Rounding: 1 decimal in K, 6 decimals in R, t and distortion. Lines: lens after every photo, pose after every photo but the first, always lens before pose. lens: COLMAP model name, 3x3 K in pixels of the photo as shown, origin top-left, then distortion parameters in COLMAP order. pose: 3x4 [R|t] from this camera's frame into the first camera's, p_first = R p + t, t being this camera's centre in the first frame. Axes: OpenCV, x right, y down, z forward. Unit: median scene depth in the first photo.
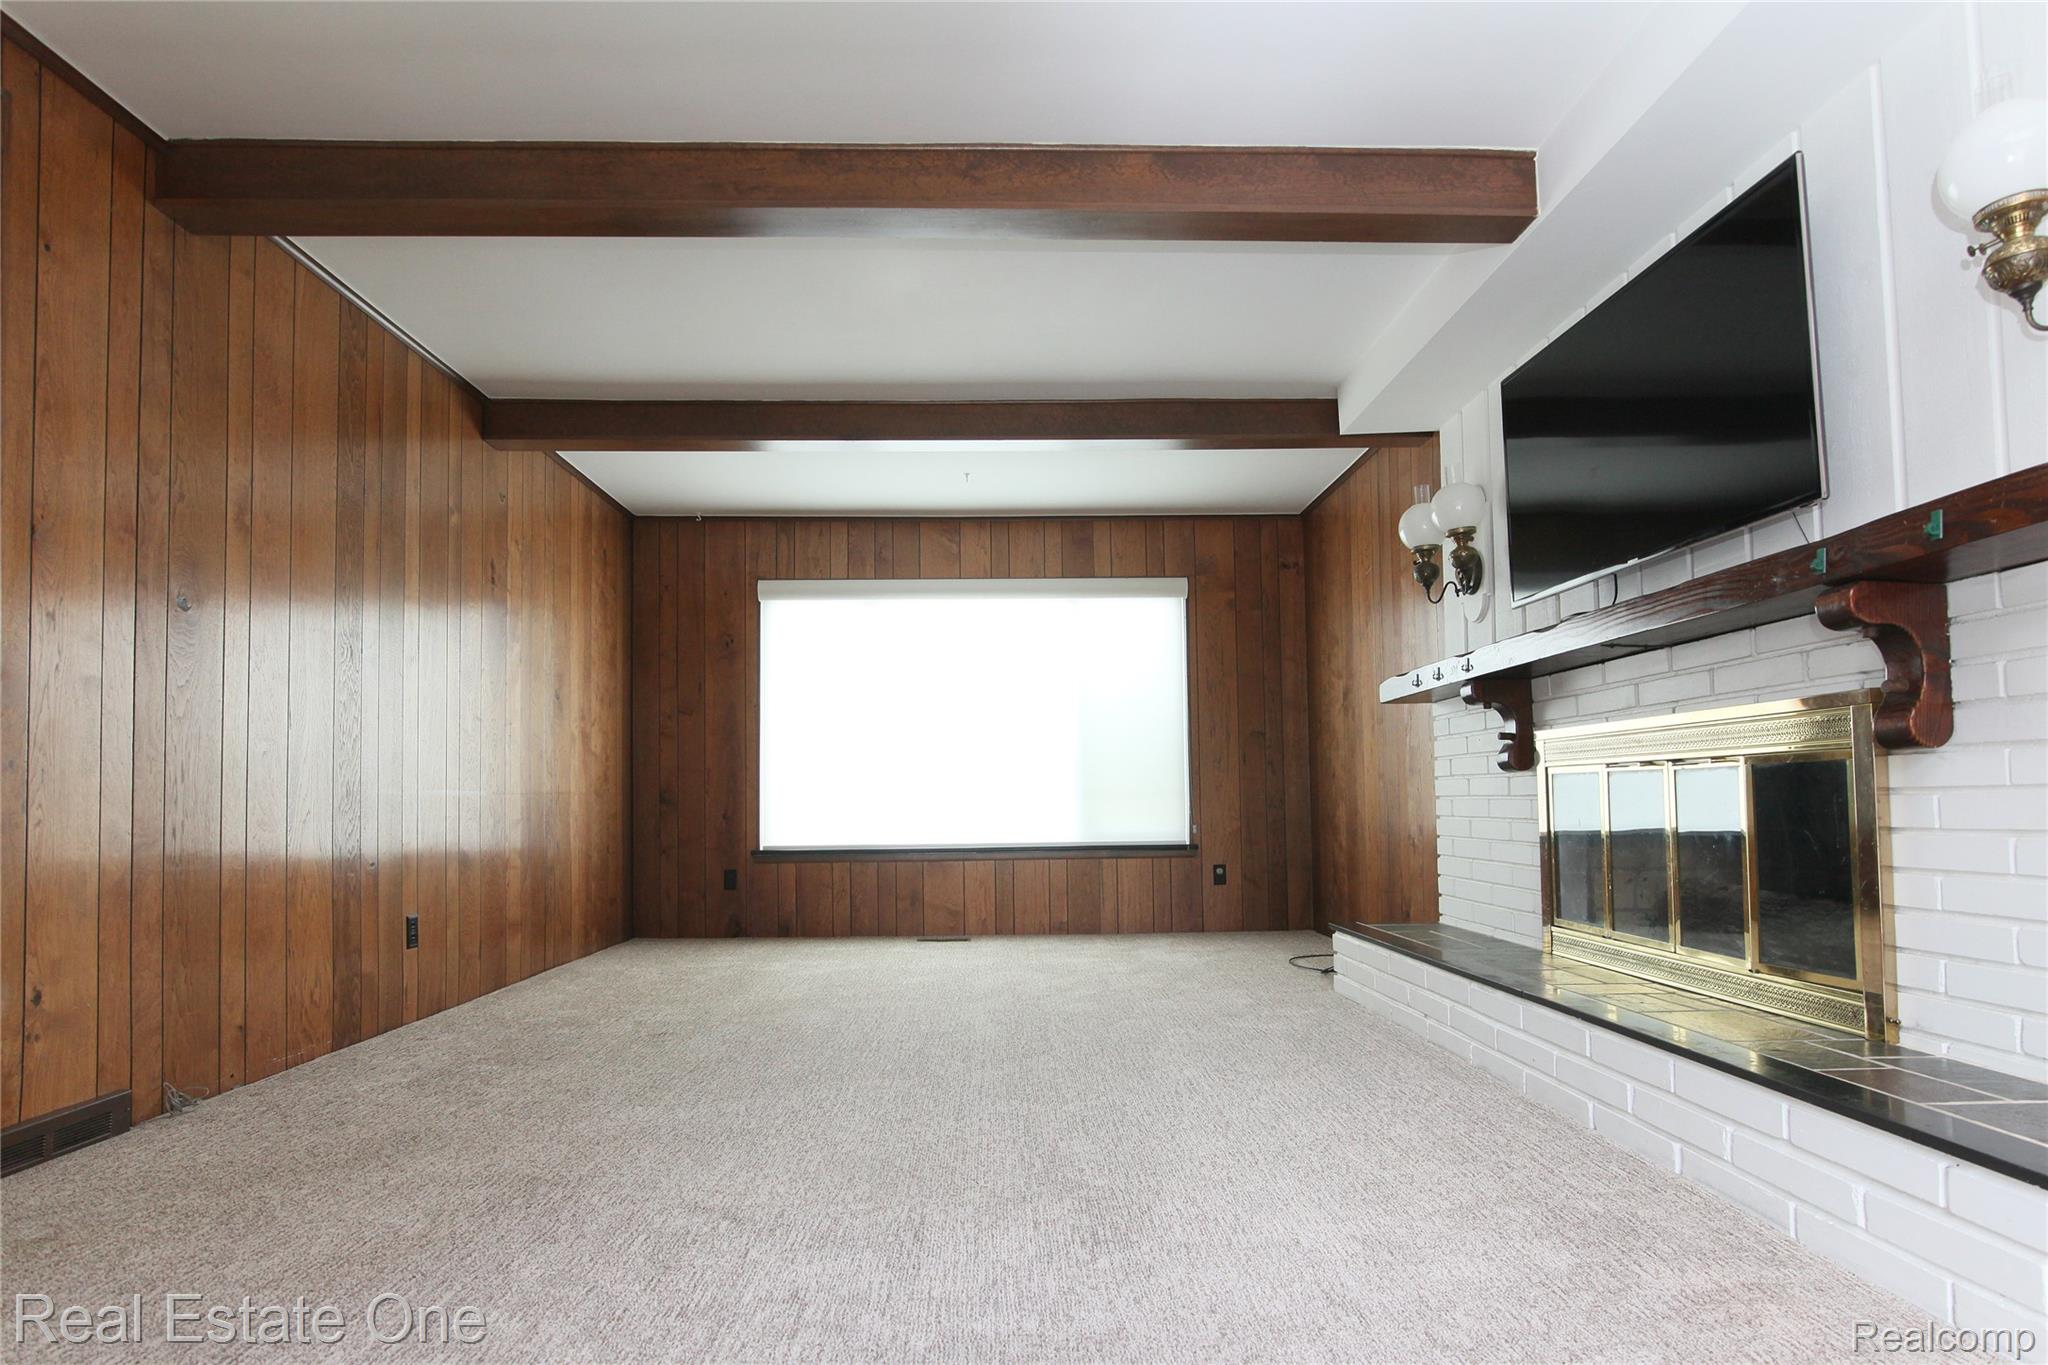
lens RADIAL K [[1087.1, 0, 1026.1], [0, 1087.1, 692.1], [0, 0, 1]] dist [-0.012885, -0.000487]
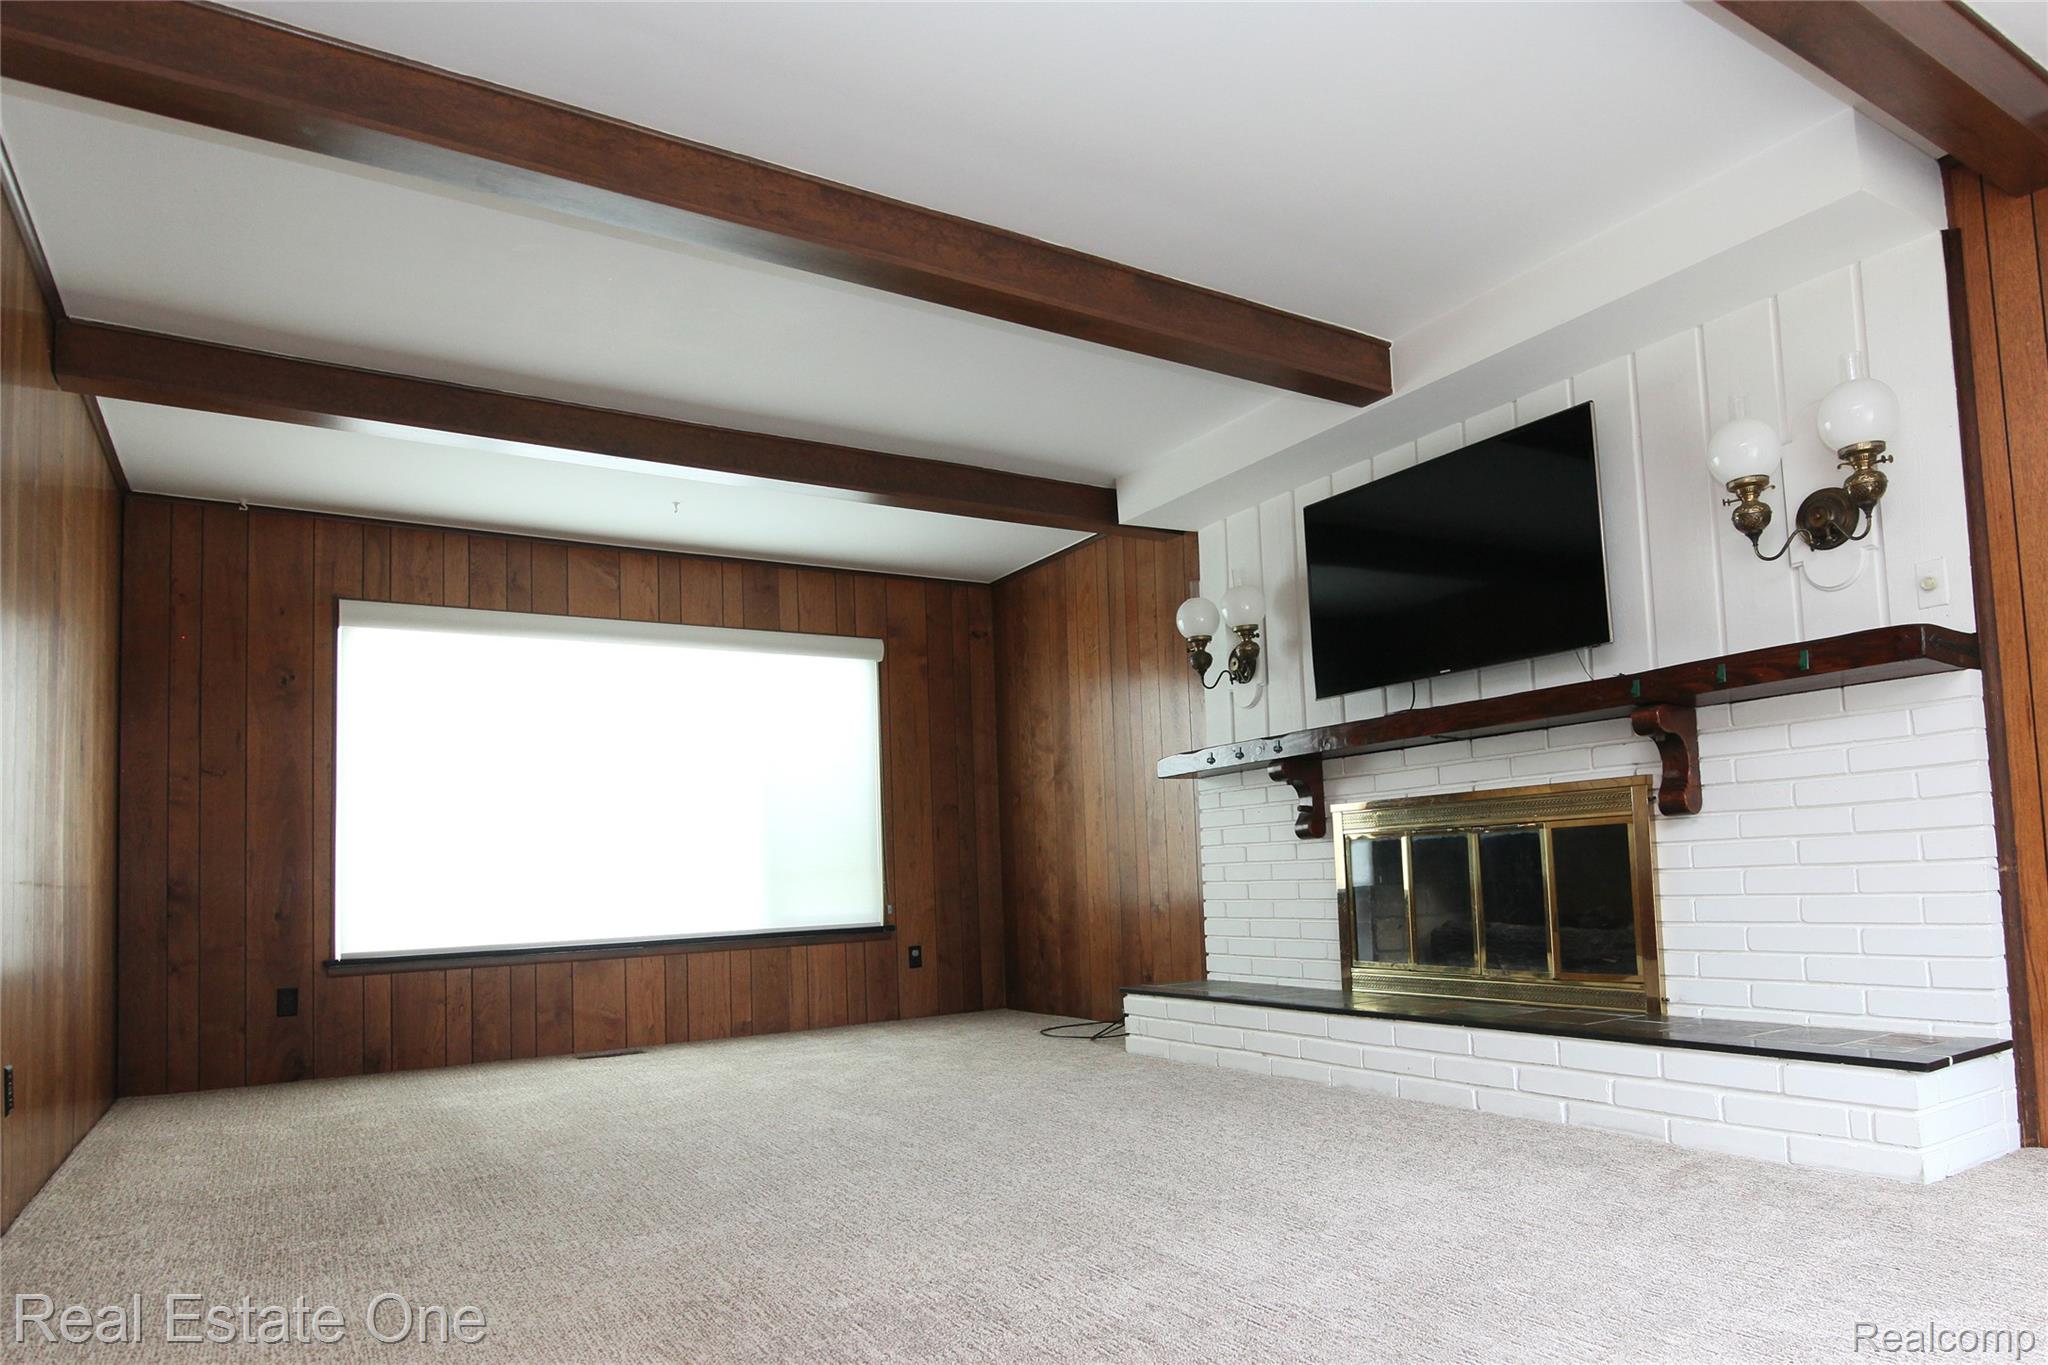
lens RADIAL K [[1340.1, 0, 1020.3], [0, 1340.1, 683.5], [0, 0, 1]] dist [-0.019120, 0.003241]
pose [[0.843531, 0.055085, 0.534248, -0.419939], [-0.024205, 0.997615, -0.064645, 0.005017], [-0.536535, 0.041598, 0.842852, -0.040799]]
